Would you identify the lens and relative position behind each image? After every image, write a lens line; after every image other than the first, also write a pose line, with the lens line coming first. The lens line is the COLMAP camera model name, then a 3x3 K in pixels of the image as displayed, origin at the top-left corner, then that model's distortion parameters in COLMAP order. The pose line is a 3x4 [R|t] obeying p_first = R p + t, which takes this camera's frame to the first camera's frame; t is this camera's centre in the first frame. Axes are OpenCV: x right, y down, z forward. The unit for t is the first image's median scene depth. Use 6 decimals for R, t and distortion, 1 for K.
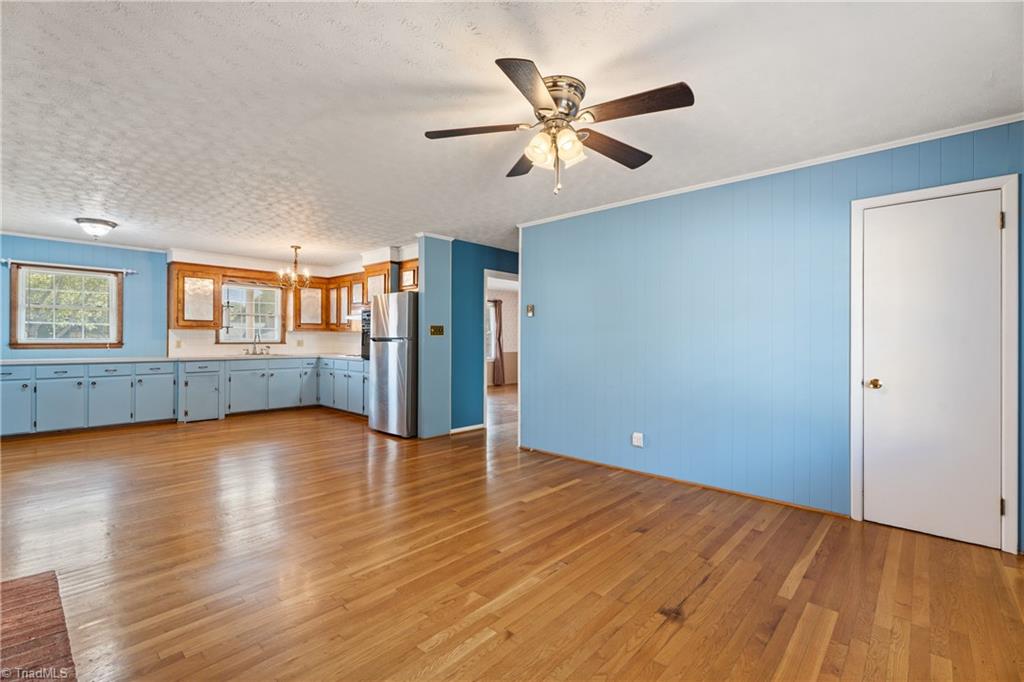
lens RADIAL K [[456.5, 0, 510.5], [0, 456.5, 339.7], [0, 0, 1]] dist [0.008299, -0.001564]
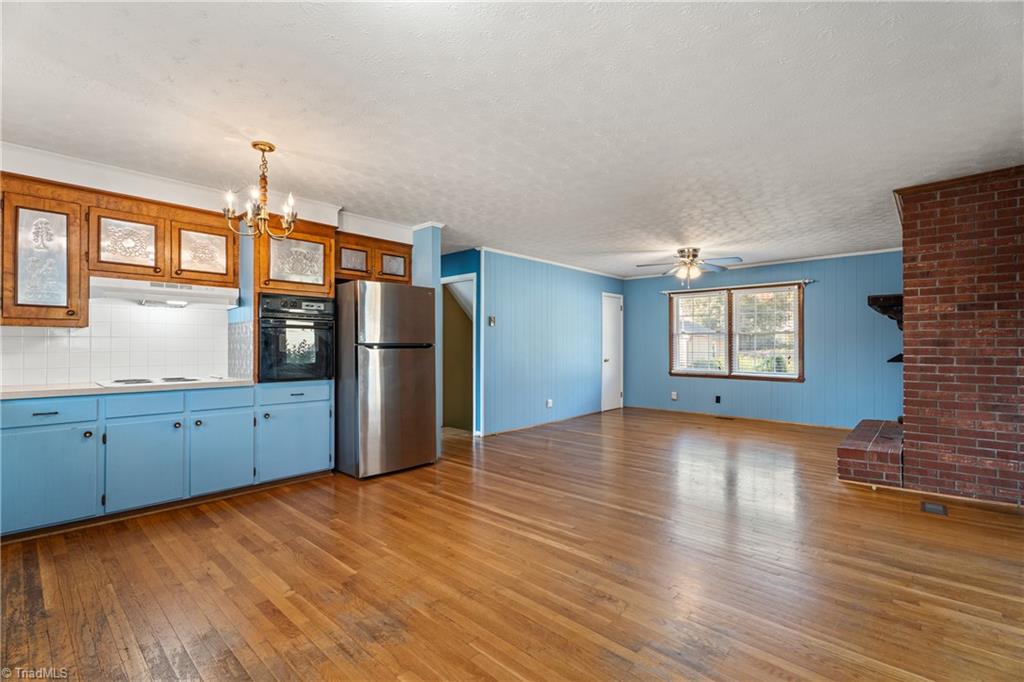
lens RADIAL K [[456.5, 0, 511.1], [0, 456.5, 346.6], [0, 0, 1]] dist [0.008299, -0.001564]
pose [[-0.000494, -0.010405, 0.999946, -0.899629], [-0.000203, 0.999946, 0.010405, -0.006061], [-1.000000, -0.000198, -0.000496, 0.724067]]
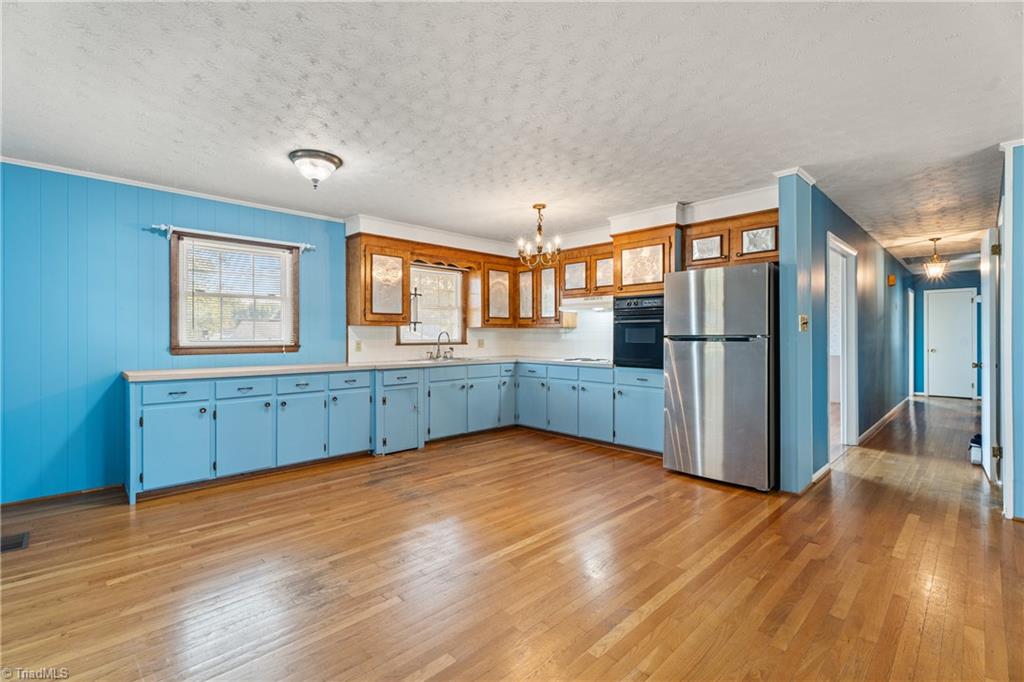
lens RADIAL K [[456.5, 0, 506.4], [0, 456.5, 337.0], [0, 0, 1]] dist [0.008299, -0.001564]
pose [[0.998362, -0.007120, -0.056764, -0.460018], [0.007012, 0.999973, -0.002102, -0.001776], [0.056777, 0.001701, 0.998385, 0.284999]]
